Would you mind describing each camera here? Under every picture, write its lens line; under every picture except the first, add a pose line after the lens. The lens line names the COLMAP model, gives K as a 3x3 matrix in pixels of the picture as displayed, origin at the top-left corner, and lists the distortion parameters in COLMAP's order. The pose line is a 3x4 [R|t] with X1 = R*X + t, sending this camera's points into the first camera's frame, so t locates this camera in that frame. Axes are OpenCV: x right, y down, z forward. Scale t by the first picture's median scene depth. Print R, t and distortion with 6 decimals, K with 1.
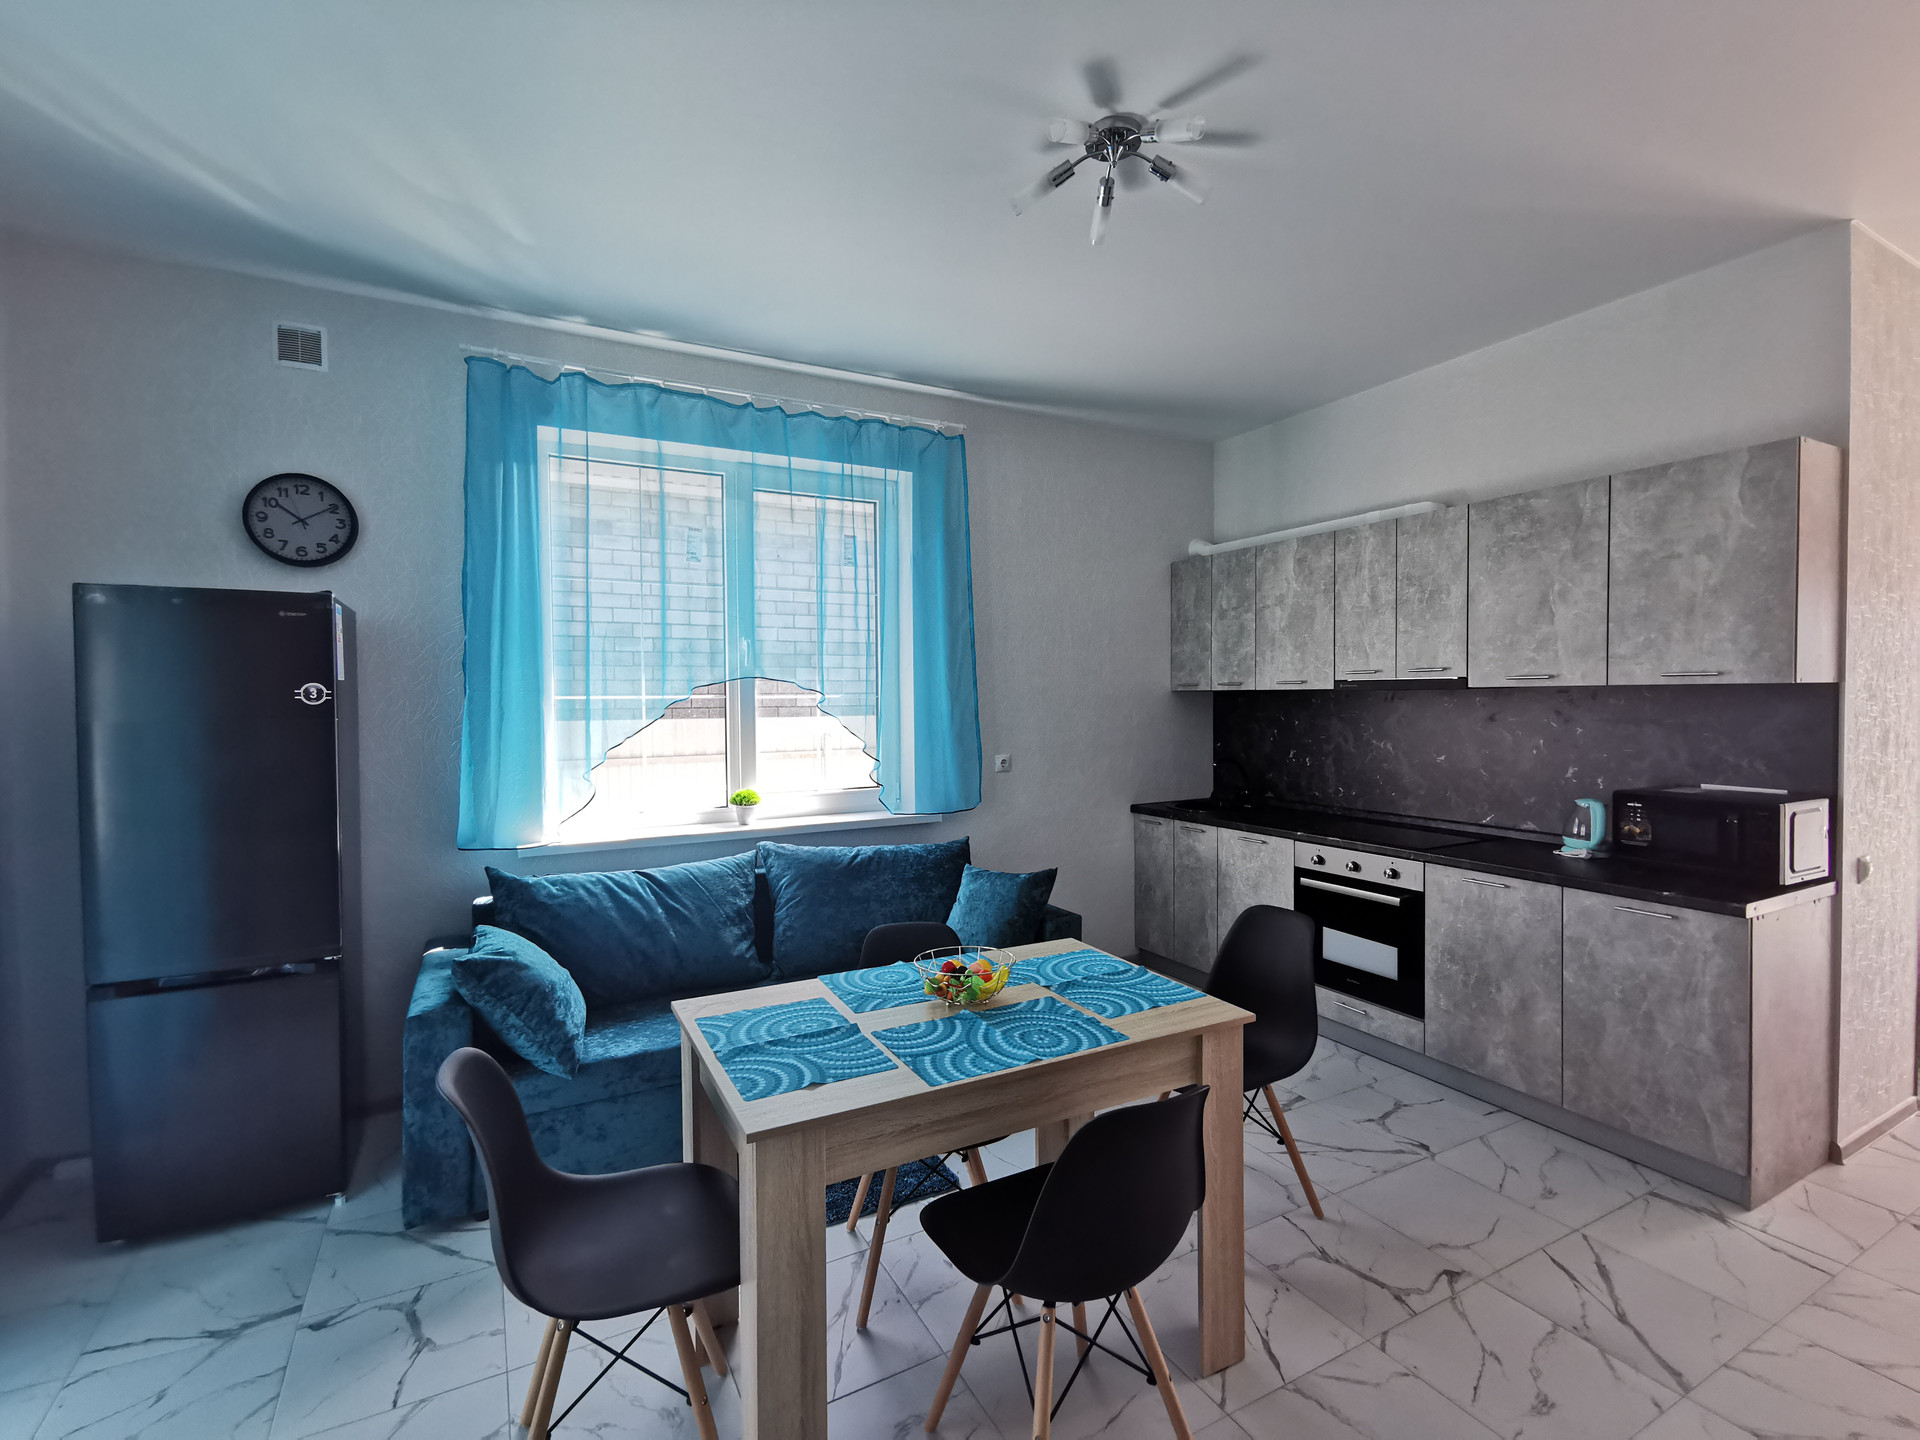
lens RADIAL K [[887.1, 0, 962.8], [0, 887.1, 714.5], [0, 0, 1]] dist [0.003012, 0.000988]
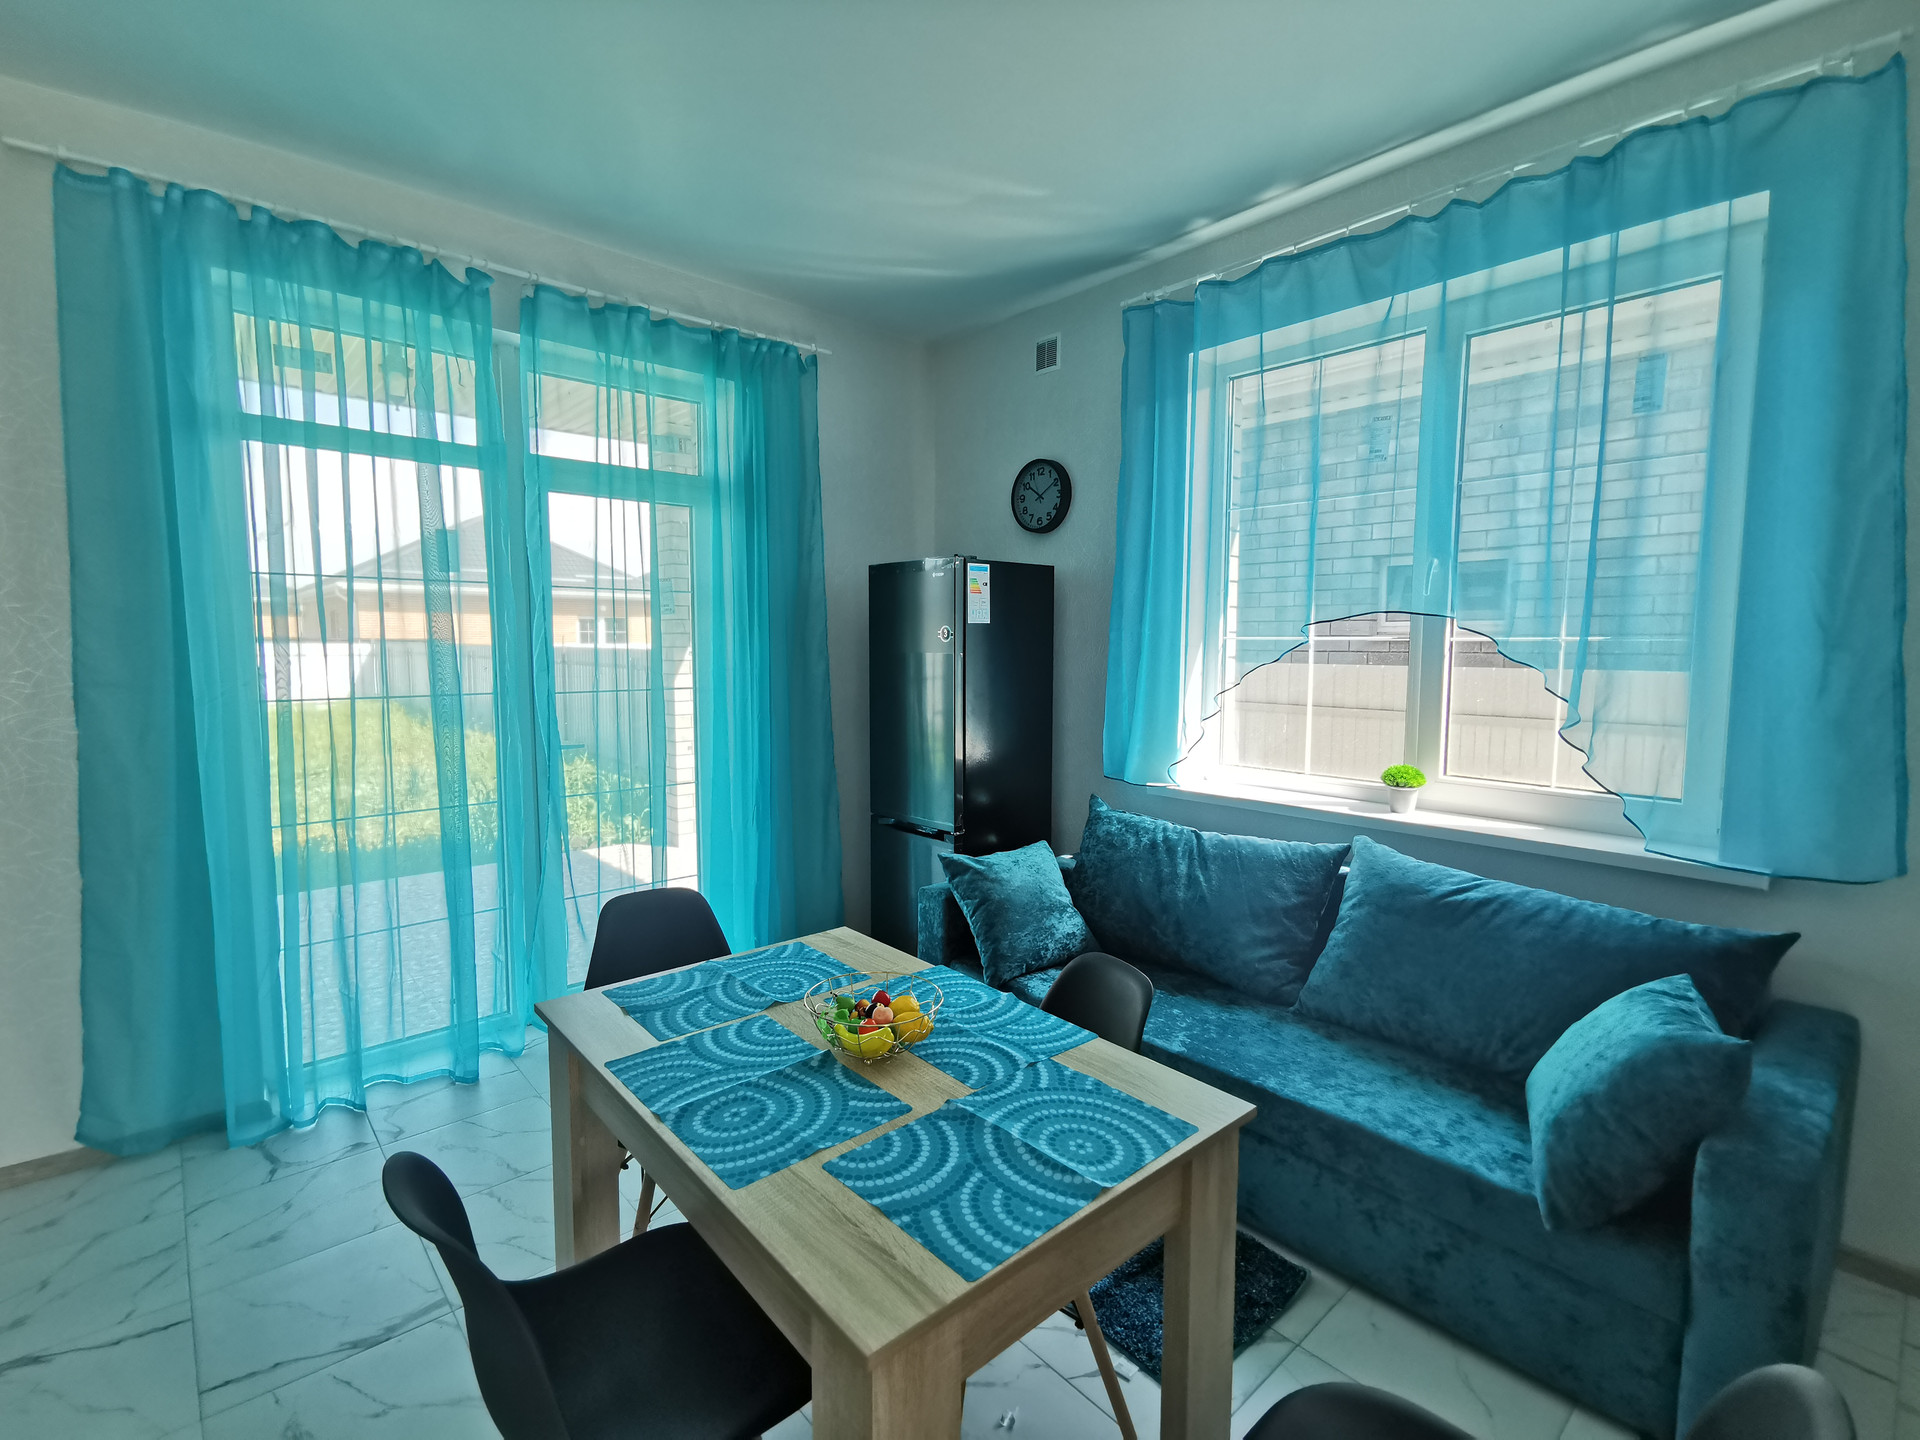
lens RADIAL K [[891.8, 0, 964.0], [0, 891.8, 704.8], [0, 0, 1]] dist [0.025338, -0.016508]
pose [[0.222782, 0.081090, -0.971490, 0.487786], [-0.019479, 0.996706, 0.078728, -0.020011], [0.974674, 0.001384, 0.223628, 0.603518]]
